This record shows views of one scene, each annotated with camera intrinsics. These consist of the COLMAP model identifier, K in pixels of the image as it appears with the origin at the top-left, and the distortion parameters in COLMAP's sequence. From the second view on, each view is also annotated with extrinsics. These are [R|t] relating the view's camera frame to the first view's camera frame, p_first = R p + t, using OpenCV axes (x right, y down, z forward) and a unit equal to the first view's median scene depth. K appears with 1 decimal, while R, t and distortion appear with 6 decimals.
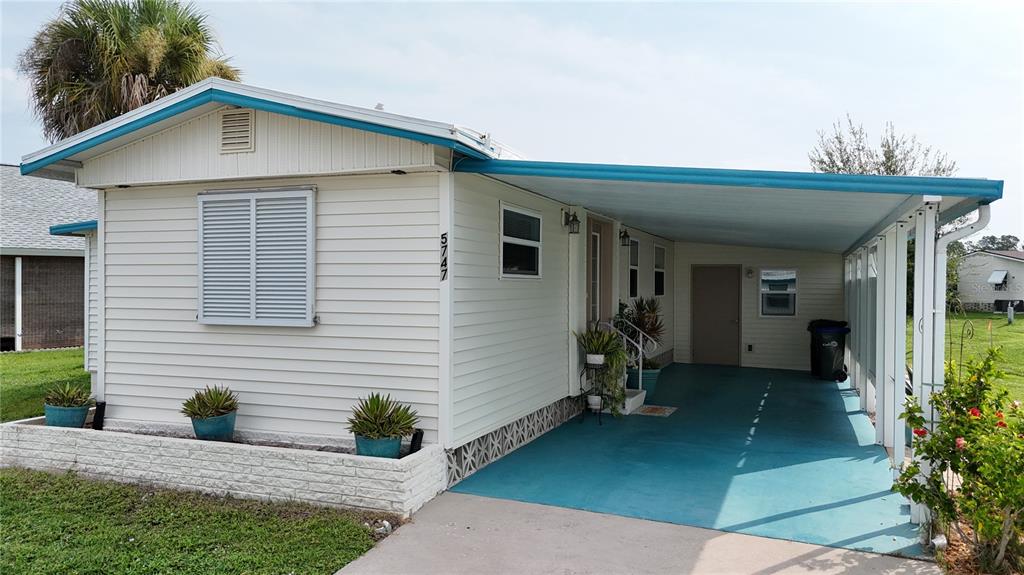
lens RADIAL K [[755.4, 0, 511.1], [0, 755.4, 291.3], [0, 0, 1]] dist [0.097188, -0.111696]
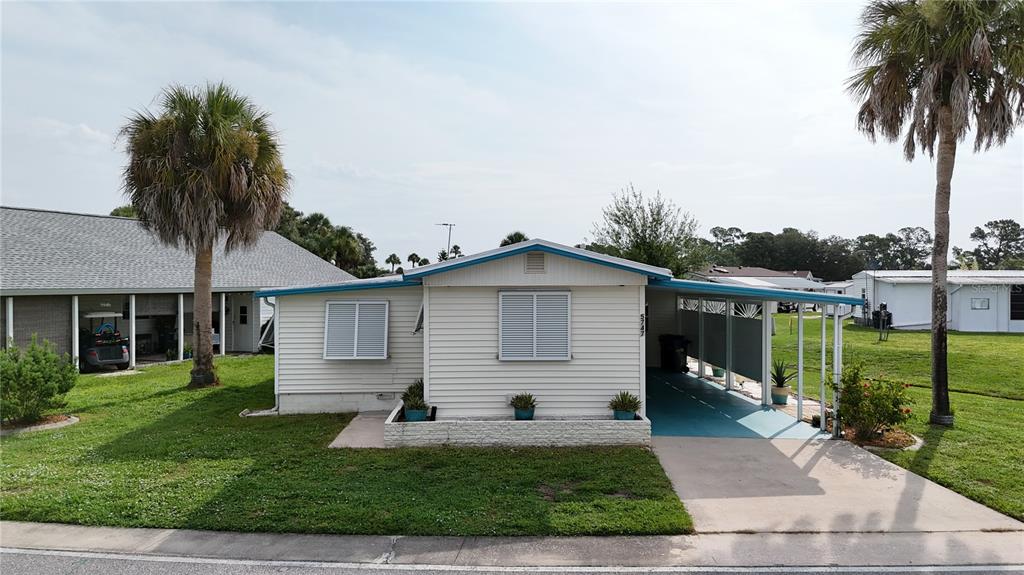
lens RADIAL K [[755.4, 0, 511.1], [0, 755.4, 291.3], [0, 0, 1]] dist [0.097188, -0.111696]
pose [[0.921290, -0.010158, 0.388744, -0.963319], [0.009368, 0.999948, 0.003928, -0.117396], [-0.388764, 0.000023, 0.921337, -0.624639]]
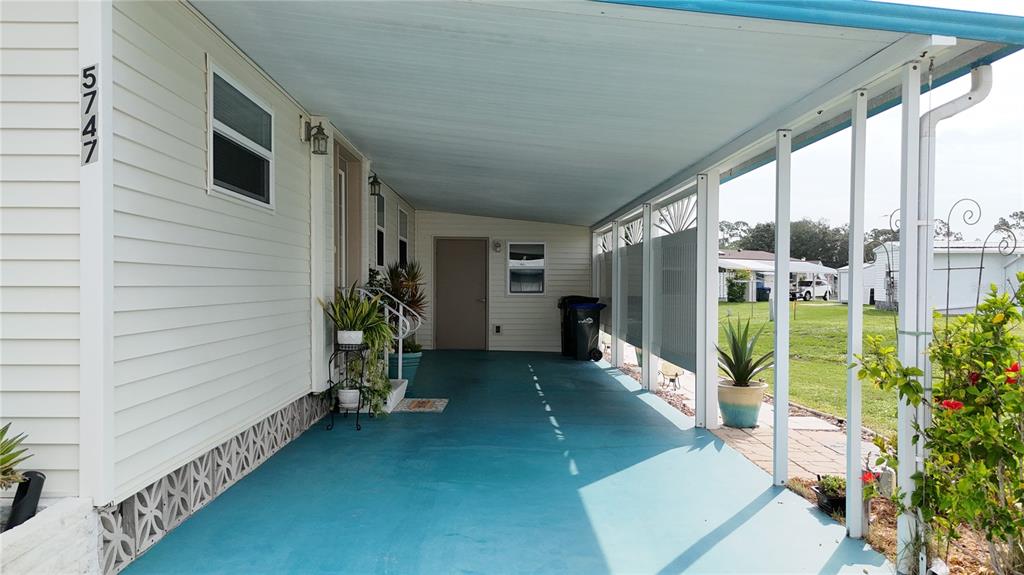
lens RADIAL K [[755.4, 0, 511.1], [0, 755.4, 291.3], [0, 0, 1]] dist [0.097188, -0.111696]
pose [[0.925950, -0.006355, 0.377592, -0.019661], [0.005525, 0.999979, 0.003281, 0.052789], [-0.377605, -0.000952, 0.925966, 0.337710]]
